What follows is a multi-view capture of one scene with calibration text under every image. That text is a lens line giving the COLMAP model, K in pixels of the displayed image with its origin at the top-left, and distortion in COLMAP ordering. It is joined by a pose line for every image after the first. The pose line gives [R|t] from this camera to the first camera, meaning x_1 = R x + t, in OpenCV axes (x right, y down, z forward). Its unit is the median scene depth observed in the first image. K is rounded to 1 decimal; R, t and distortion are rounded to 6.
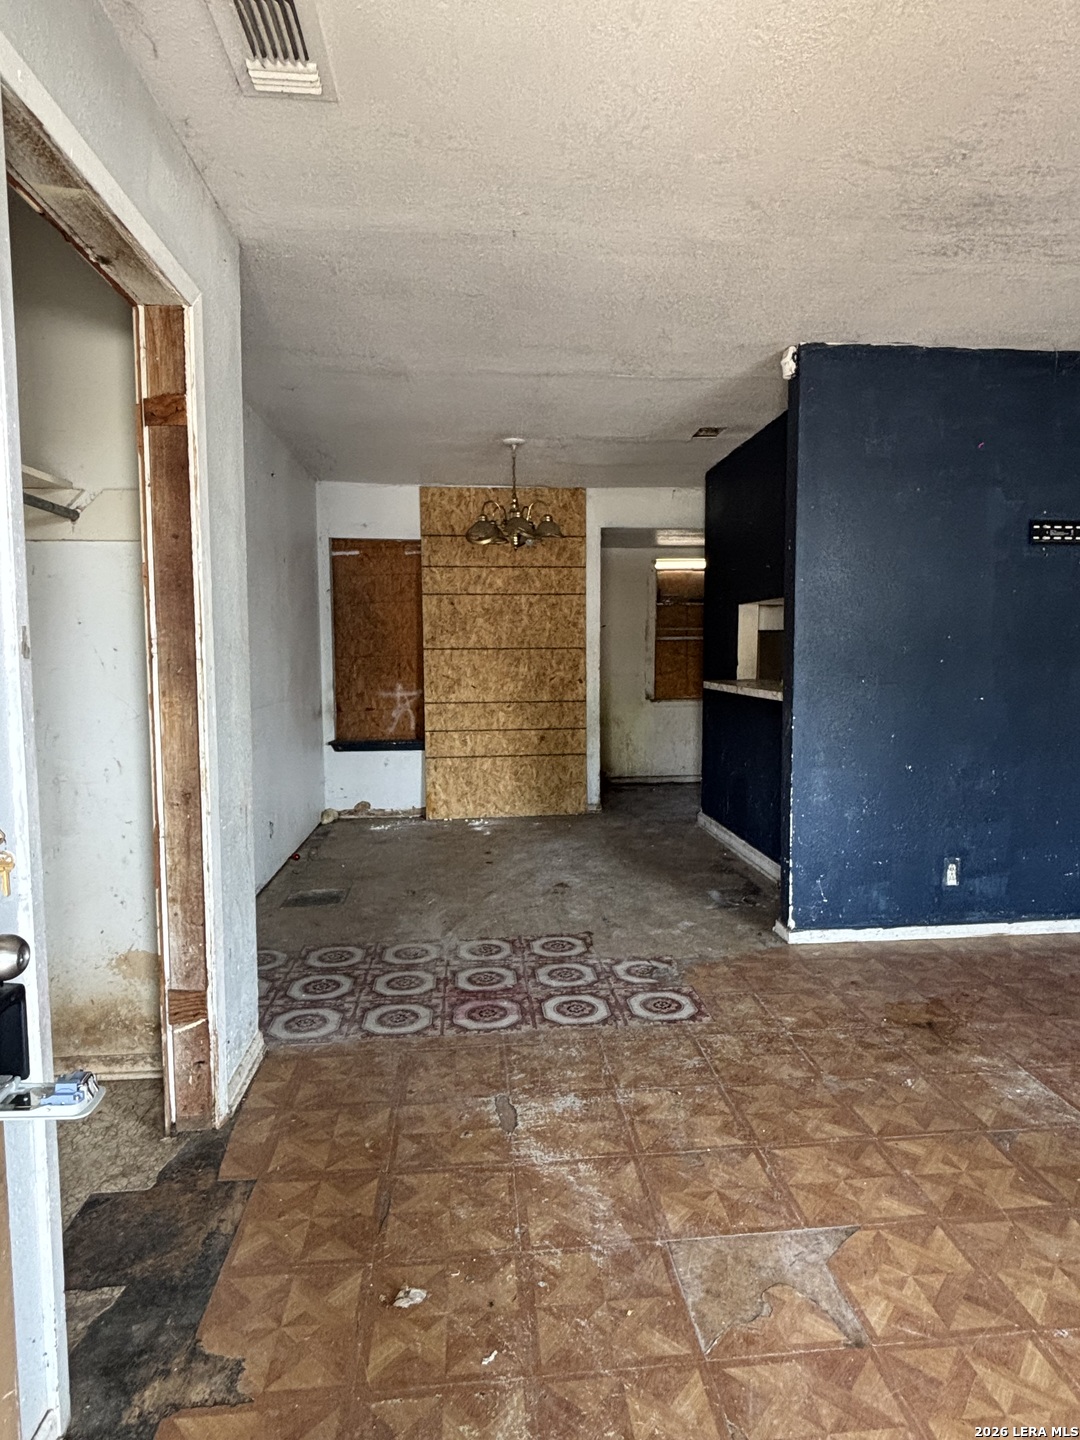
lens RADIAL K [[830.9, 0, 542.6], [0, 830.9, 718.3], [0, 0, 1]] dist [-0.025309, 0.010528]
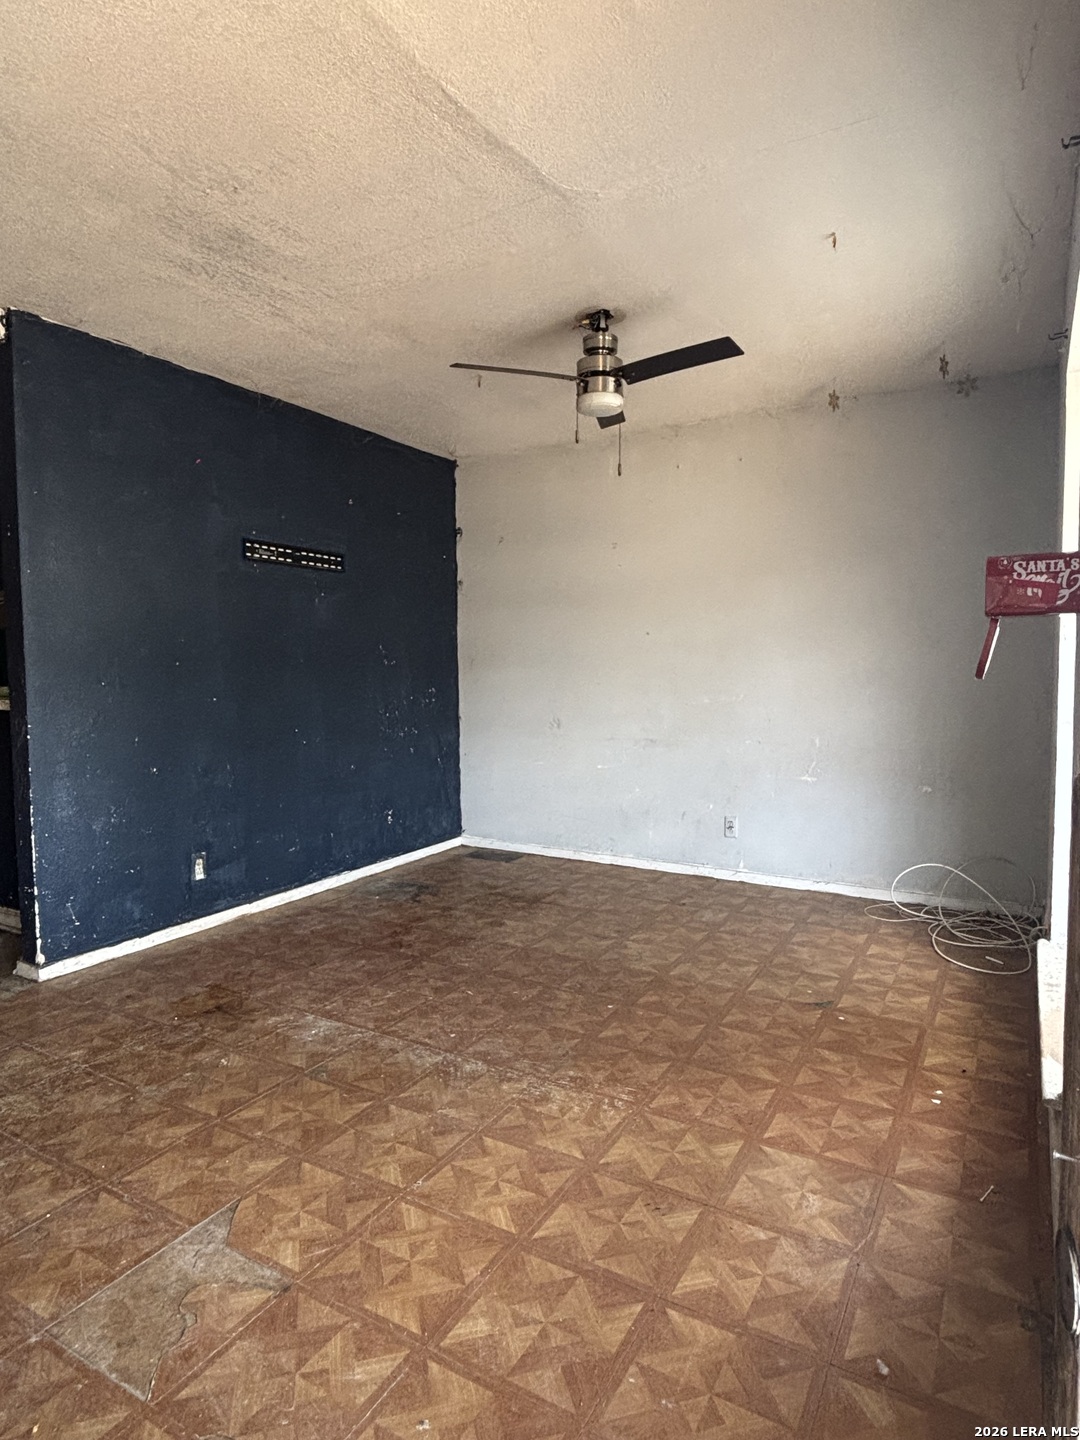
lens RADIAL K [[830.9, 0, 541.4], [0, 830.9, 722.0], [0, 0, 1]] dist [-0.025309, 0.010528]
pose [[0.579143, -0.051913, 0.813571, -0.150673], [0.069002, 0.997511, 0.014530, 0.029773], [-0.812300, 0.047723, 0.581284, 0.055984]]
